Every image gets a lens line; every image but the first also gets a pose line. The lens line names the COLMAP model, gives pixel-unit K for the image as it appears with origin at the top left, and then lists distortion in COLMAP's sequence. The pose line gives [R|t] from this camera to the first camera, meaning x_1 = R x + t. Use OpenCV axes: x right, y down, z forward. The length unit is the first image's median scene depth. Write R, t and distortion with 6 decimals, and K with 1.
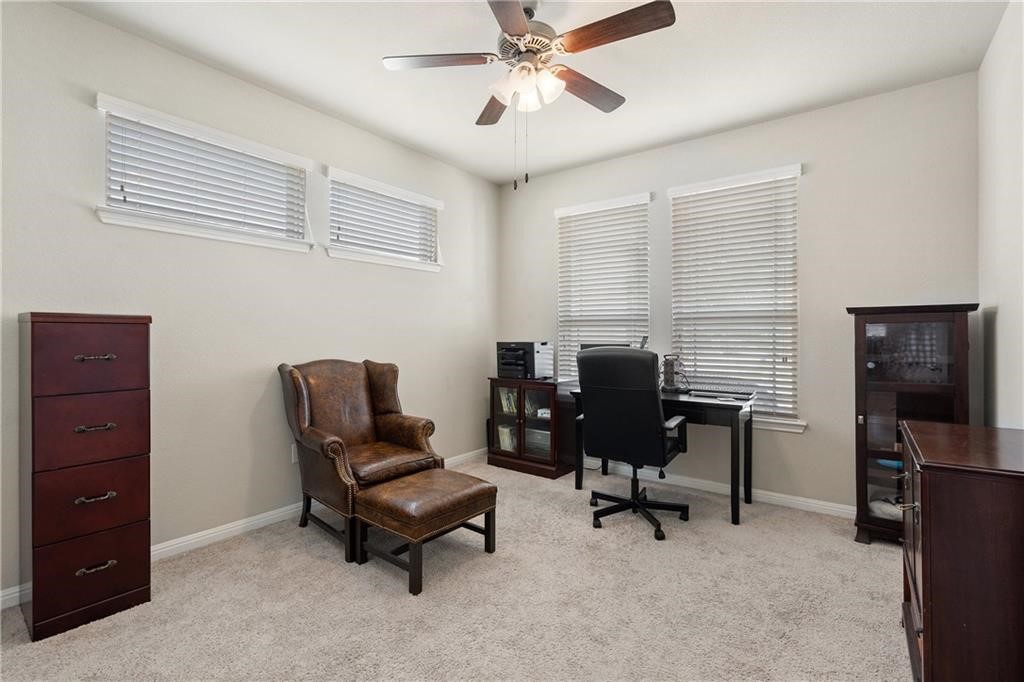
lens RADIAL K [[467.5, 0, 509.0], [0, 467.5, 326.8], [0, 0, 1]] dist [-0.001780, -0.000004]
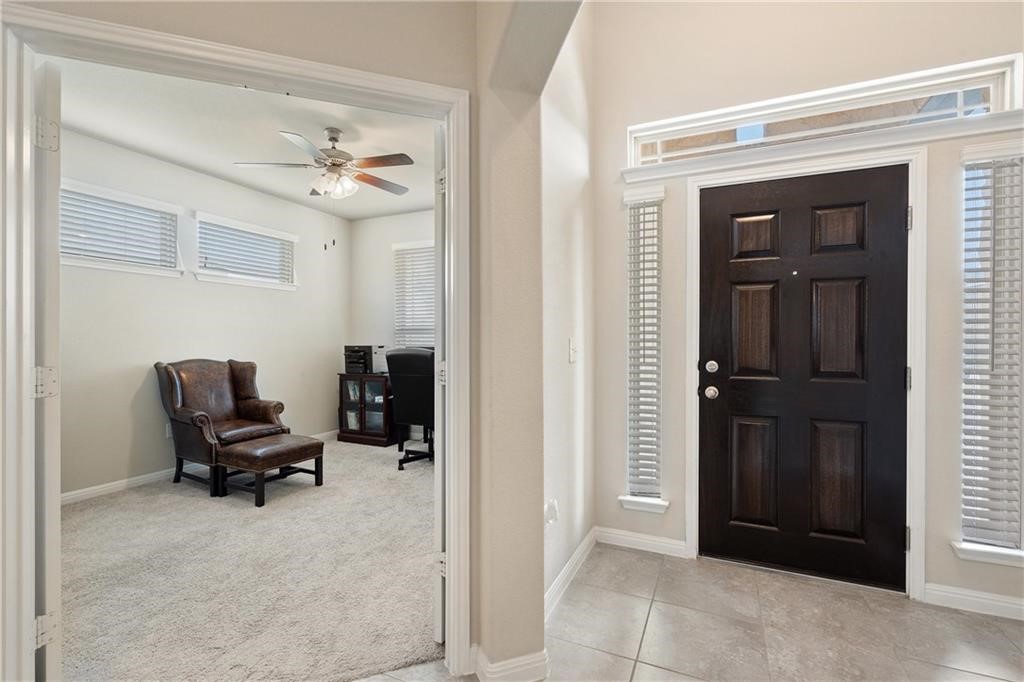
lens RADIAL K [[465.2, 0, 509.1], [0, 465.2, 338.3], [0, 0, 1]] dist [0.000708, 0.000082]
pose [[0.976934, 0.000329, 0.213539, 0.206369], [-0.002992, 0.999922, 0.012146, -0.007206], [-0.213518, -0.012505, 0.976859, -0.504035]]
